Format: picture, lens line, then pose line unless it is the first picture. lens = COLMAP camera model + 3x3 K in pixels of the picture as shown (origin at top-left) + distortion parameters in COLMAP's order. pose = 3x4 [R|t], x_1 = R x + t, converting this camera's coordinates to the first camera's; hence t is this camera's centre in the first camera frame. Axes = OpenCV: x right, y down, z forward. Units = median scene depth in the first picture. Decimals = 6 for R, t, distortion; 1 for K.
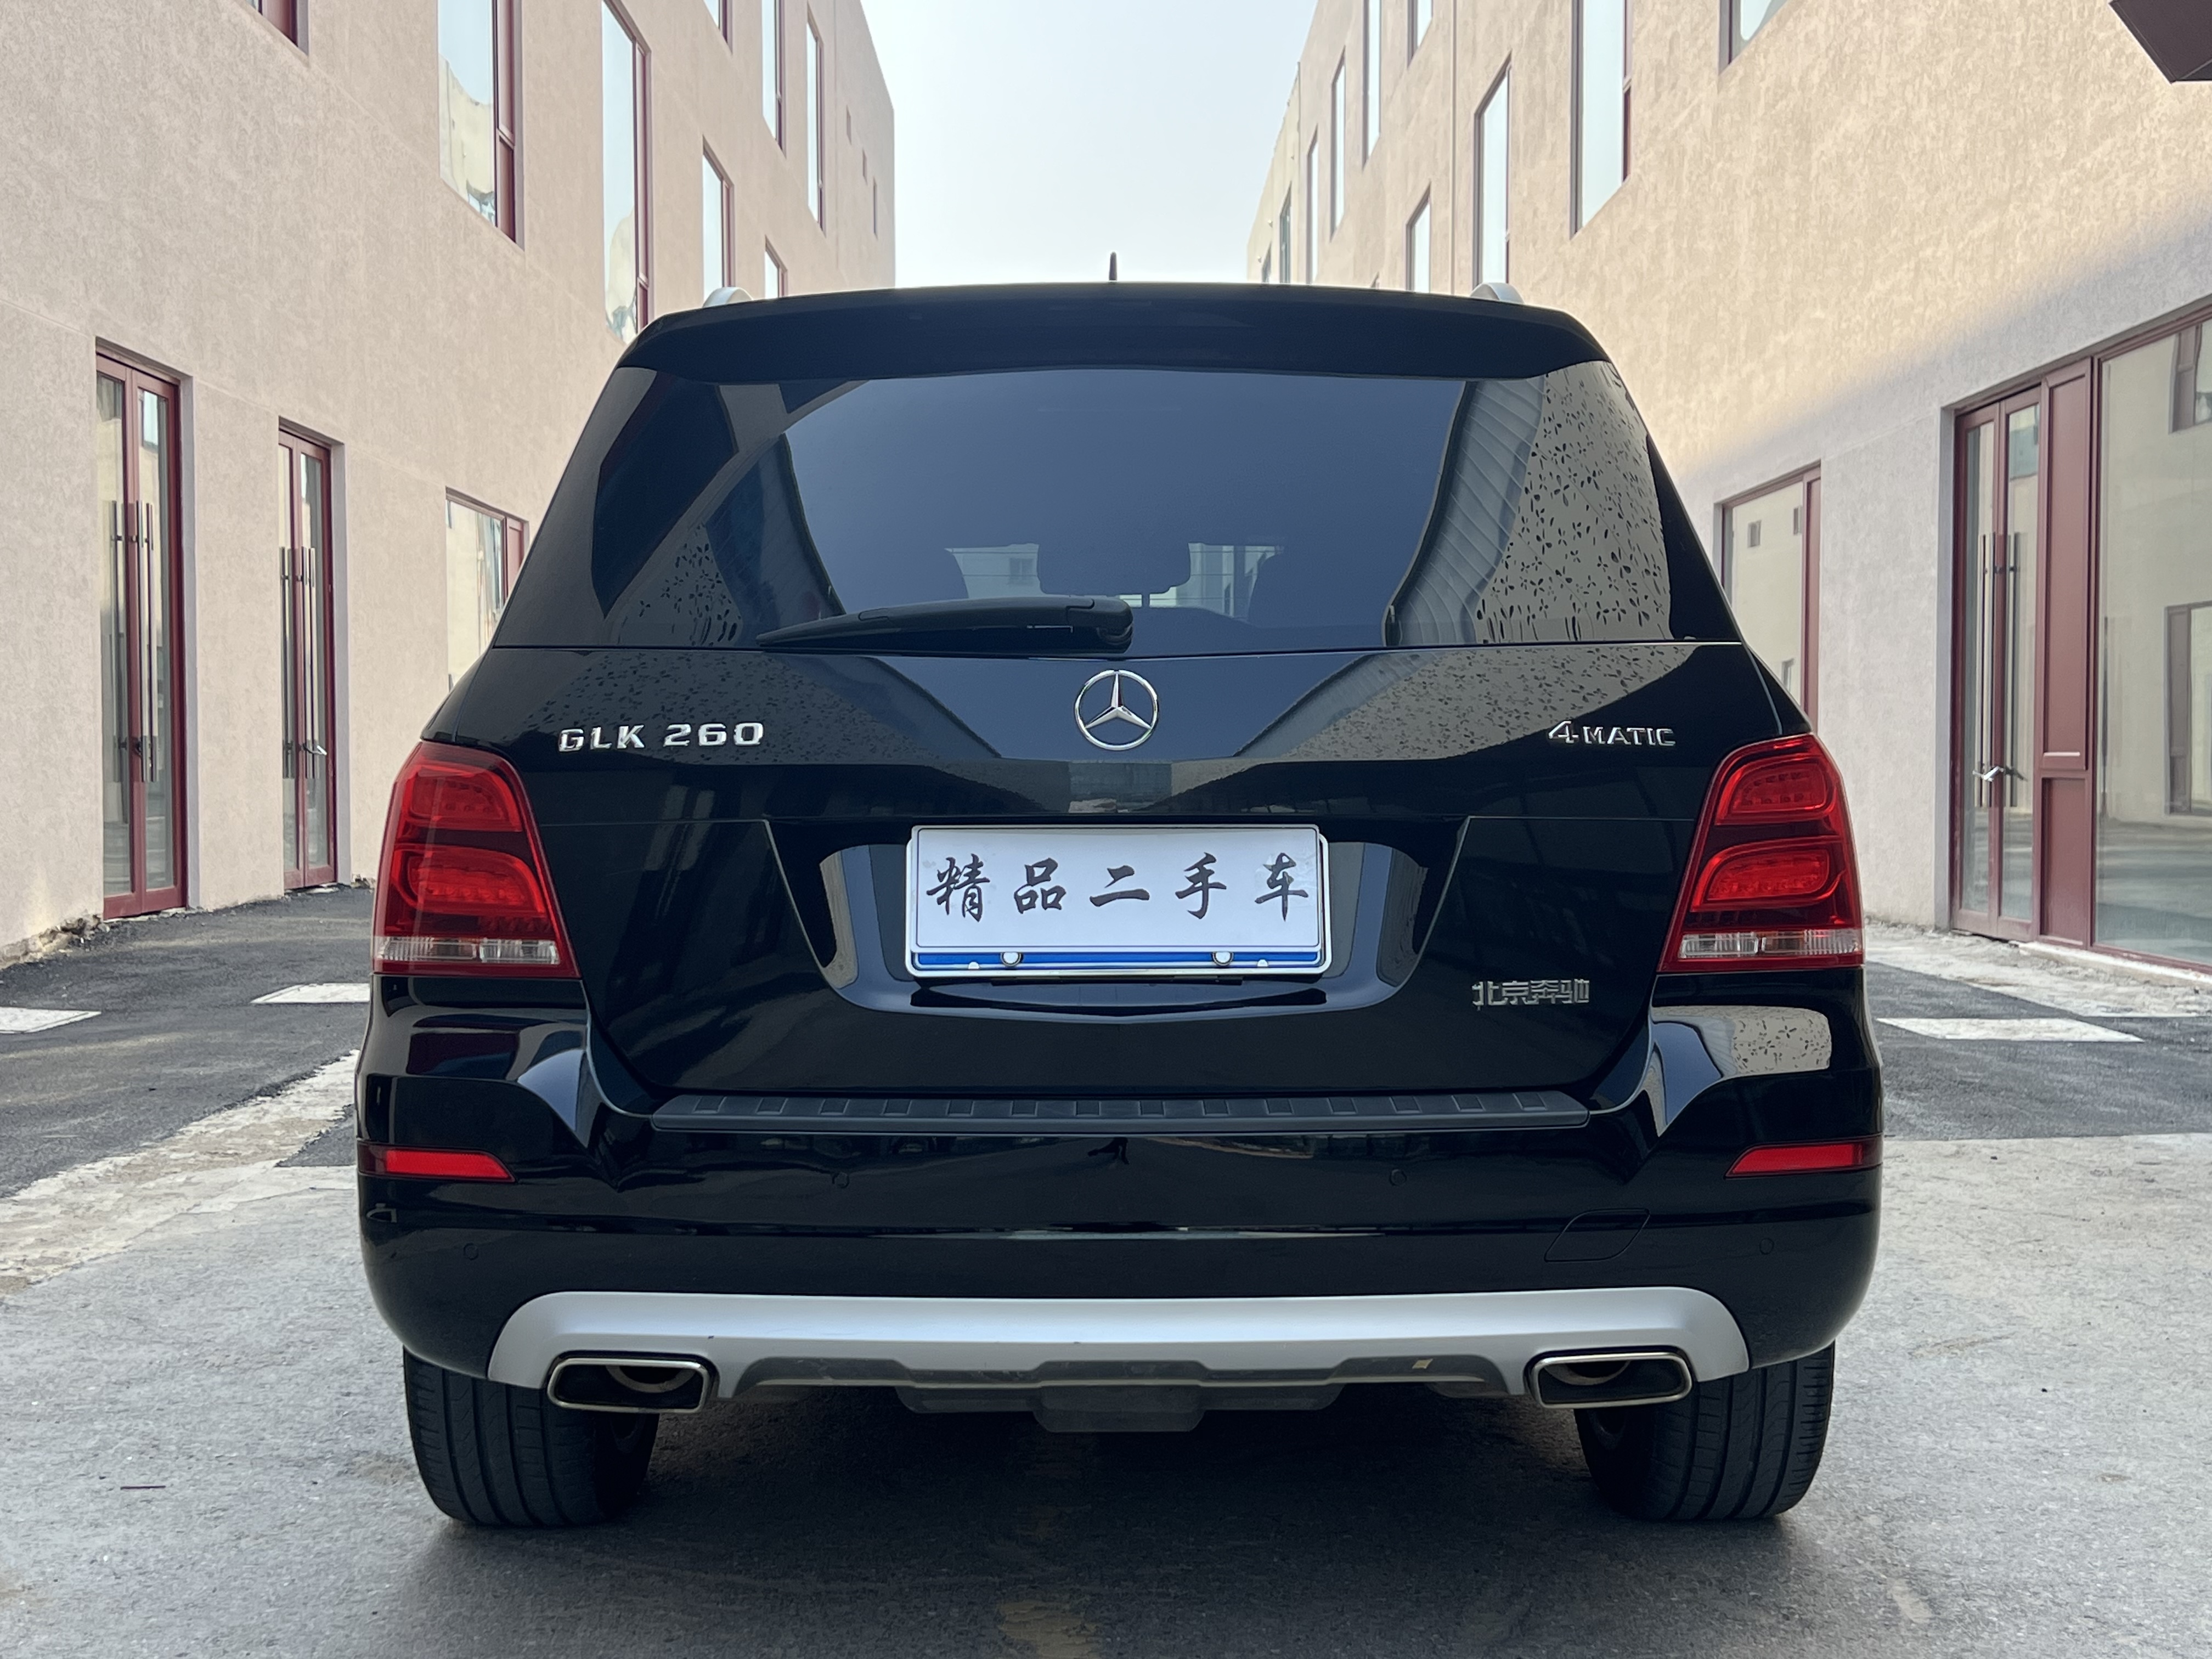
lens RADIAL K [[2649.2, 0, 1106.0], [0, 2649.2, 829.5], [0, 0, 1]] dist [0.105320, -0.194981]
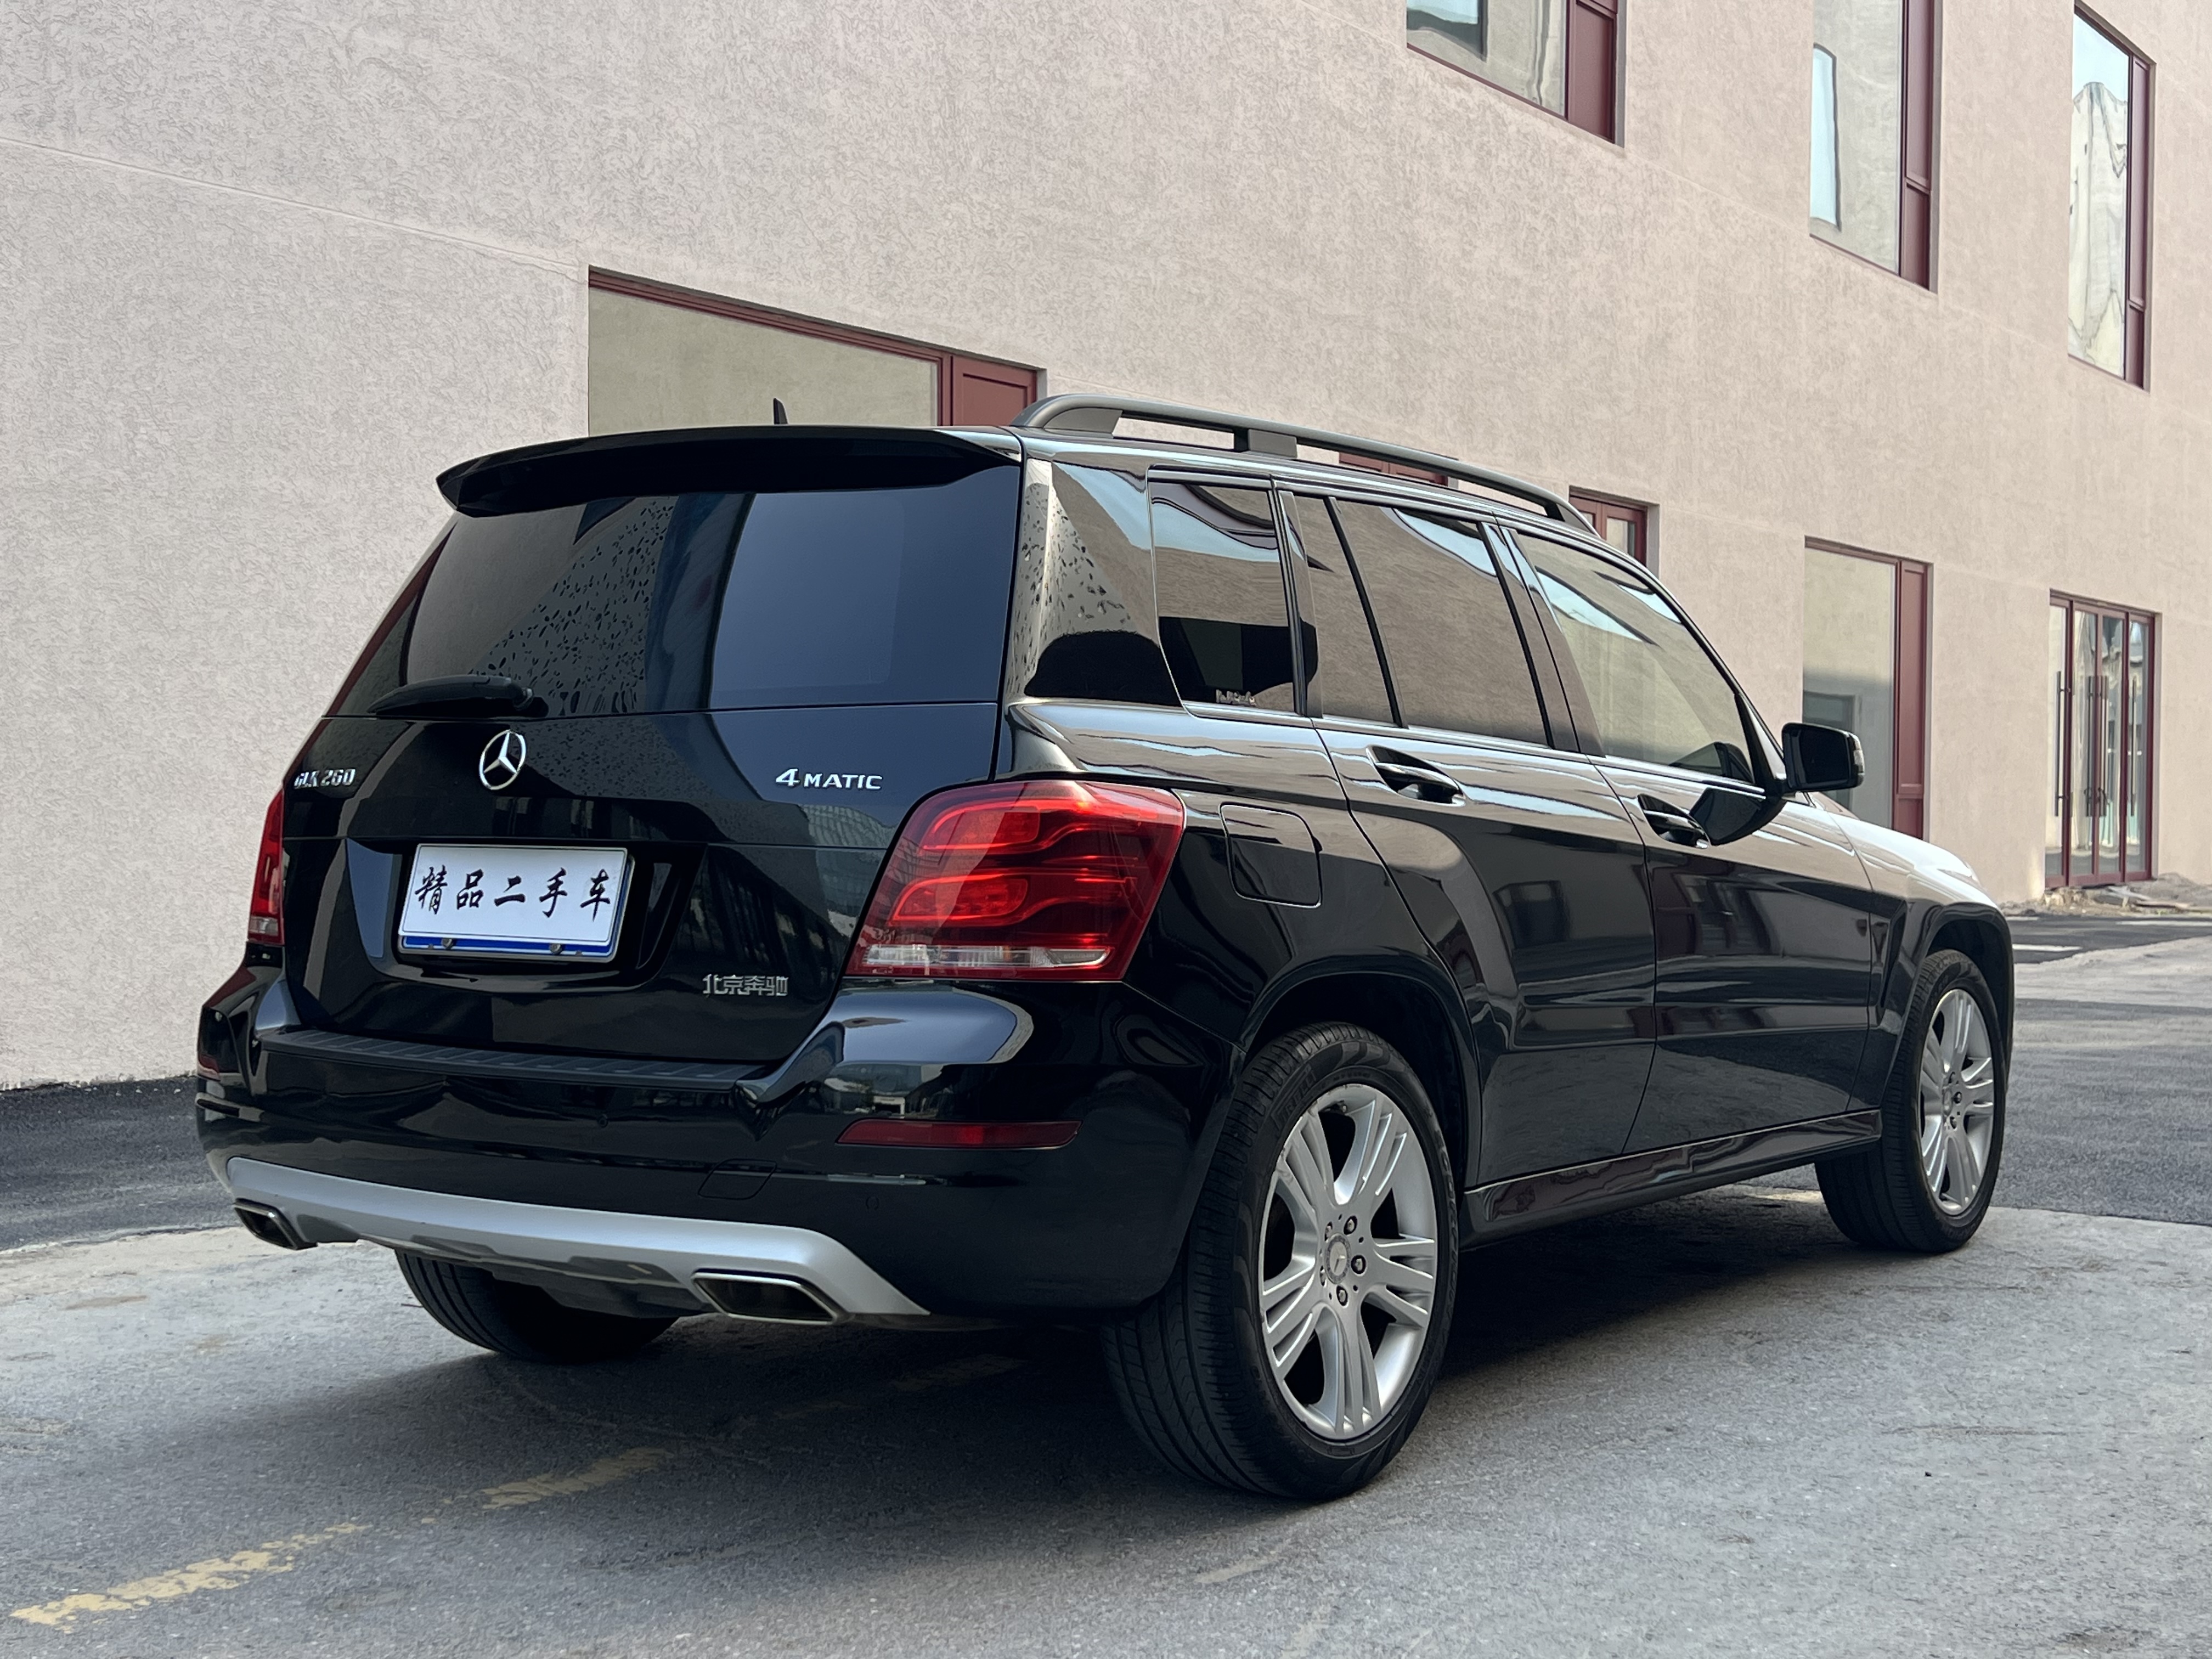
lens RADIAL K [[2633.4, 0, 1106.0], [0, 2633.4, 829.5], [0, 0, 1]] dist [0.228518, -0.724148]
pose [[0.809373, 0.014921, -0.587106, 0.193713], [-0.024234, 0.999674, -0.008001, -0.001200], [0.586795, 0.020704, 0.809471, 0.016154]]
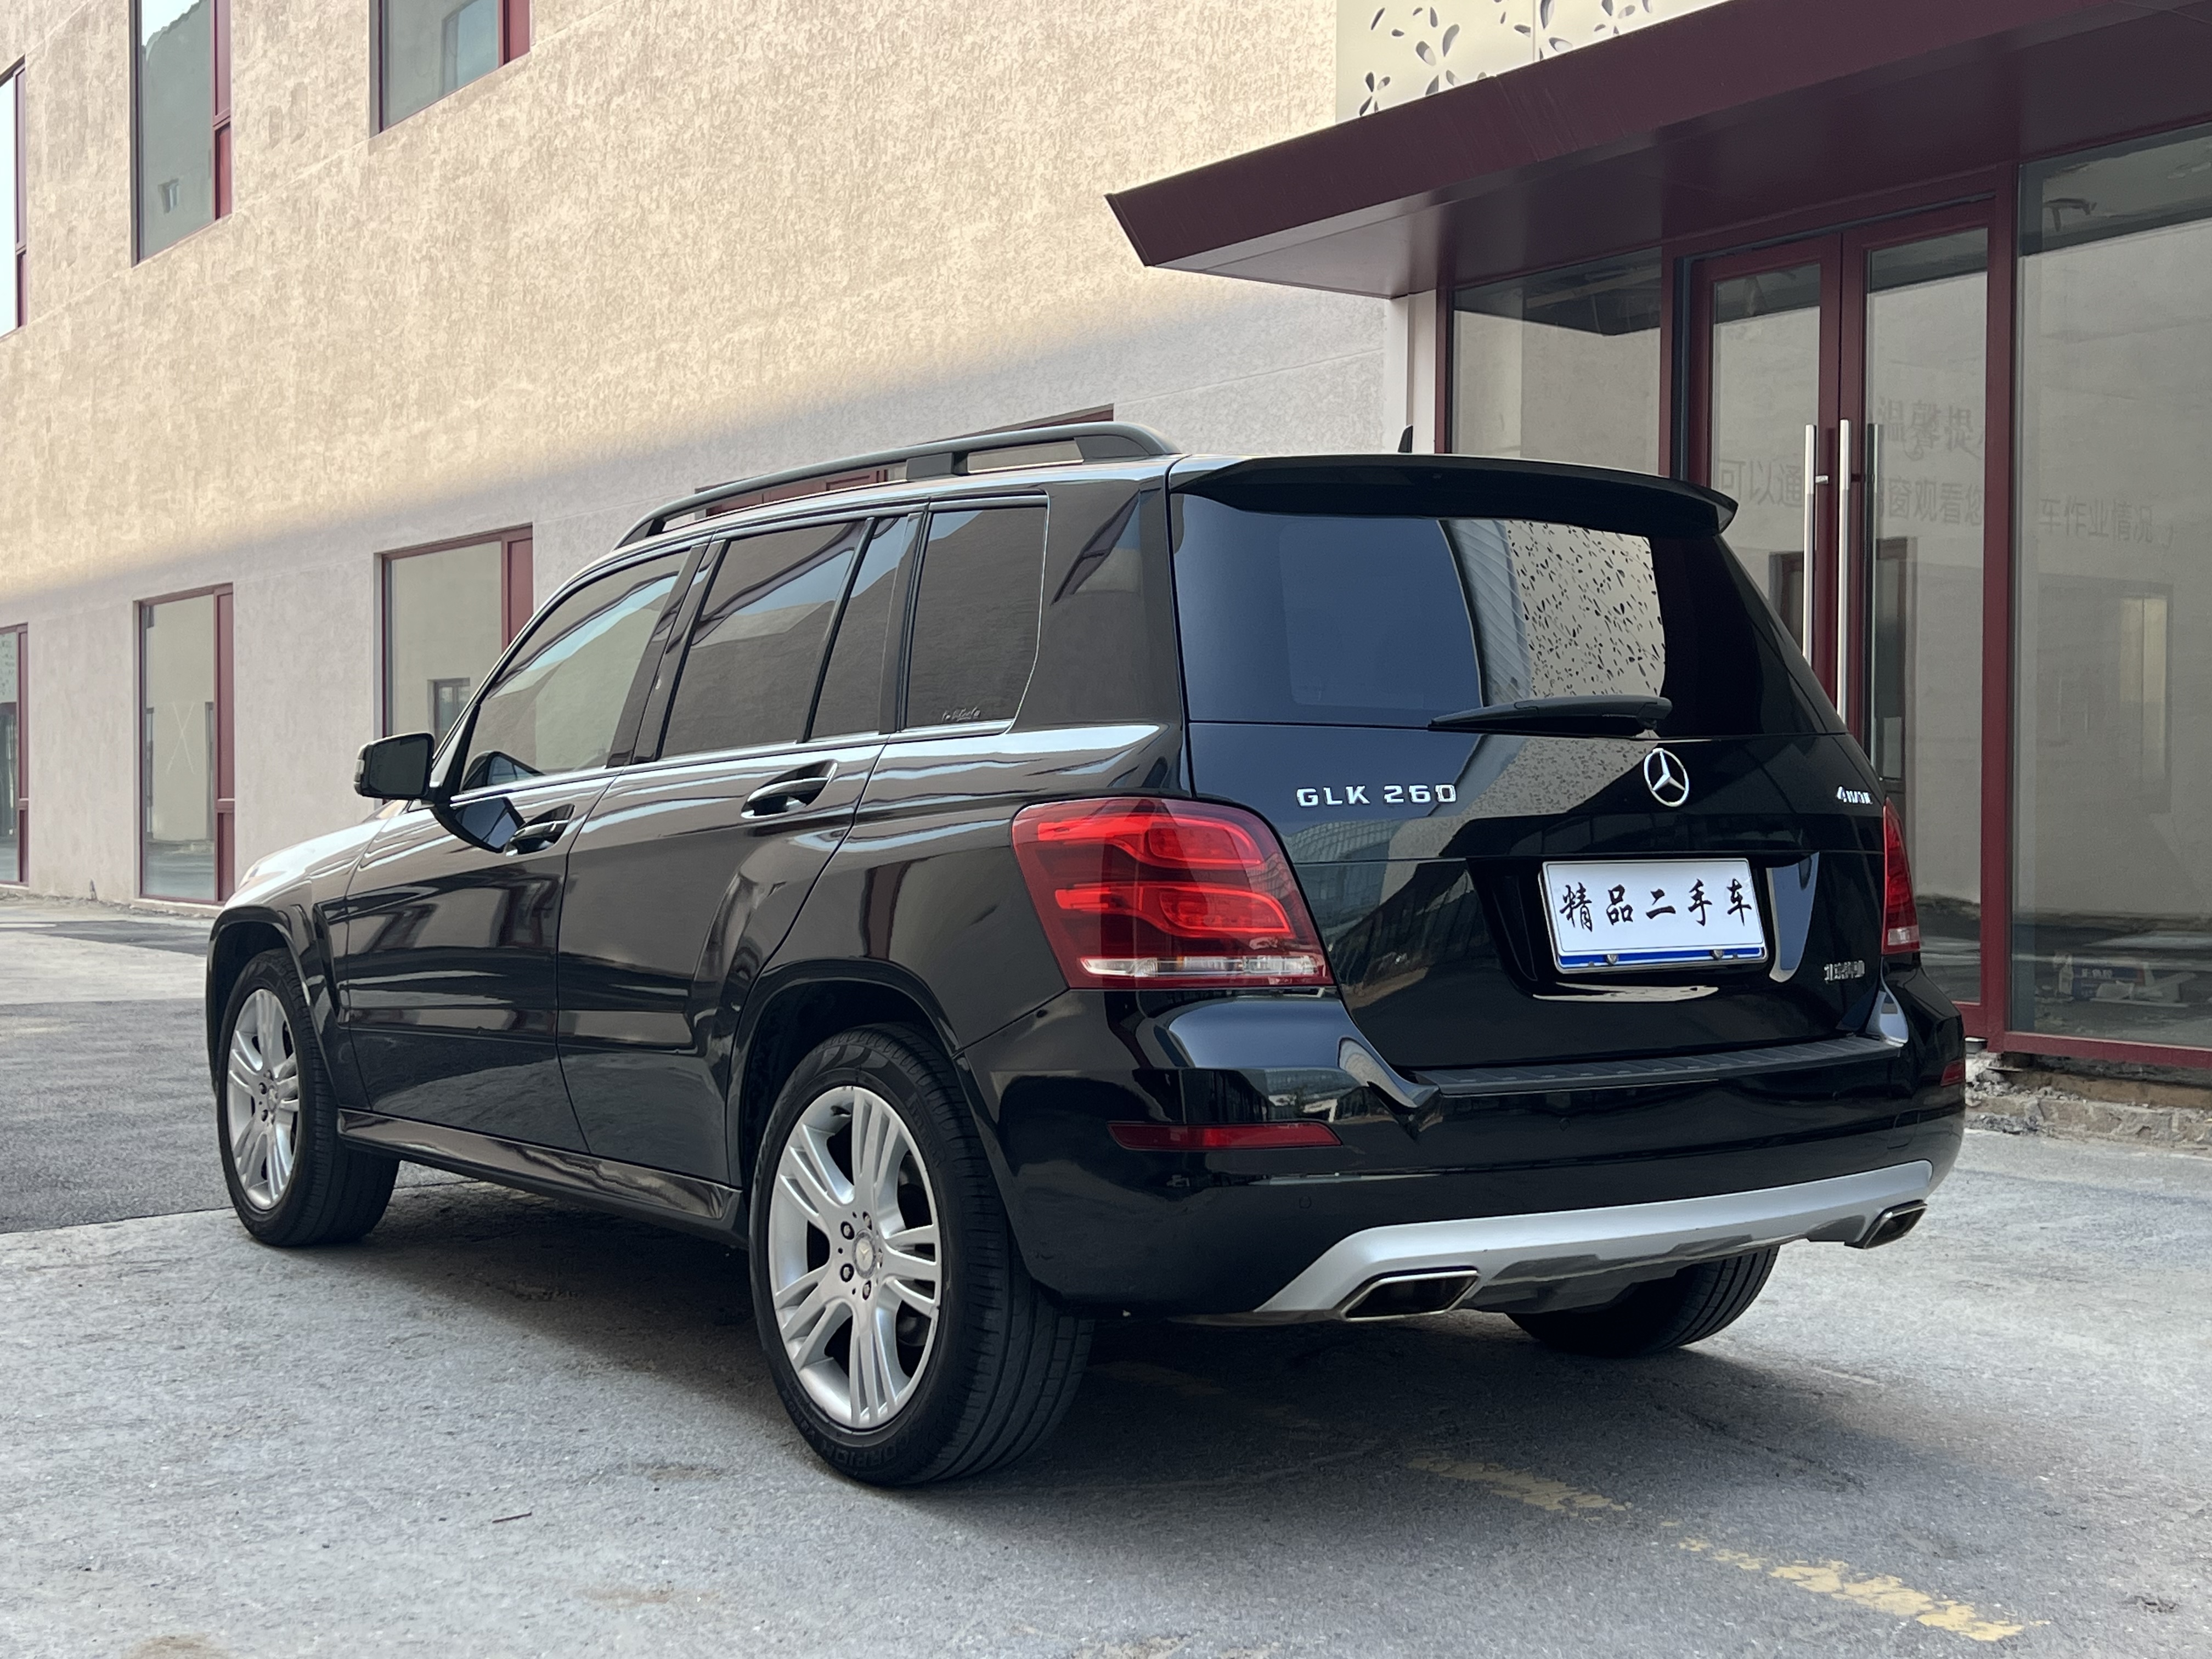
lens RADIAL K [[2640.8, 0, 1106.0], [0, 2640.8, 829.5], [0, 0, 1]] dist [0.172733, -0.401777]
pose [[0.811595, -0.002803, 0.584214, -0.195358], [0.012021, 0.999857, -0.011903, -0.000865], [-0.584097, 0.016683, 0.811513, 0.006572]]
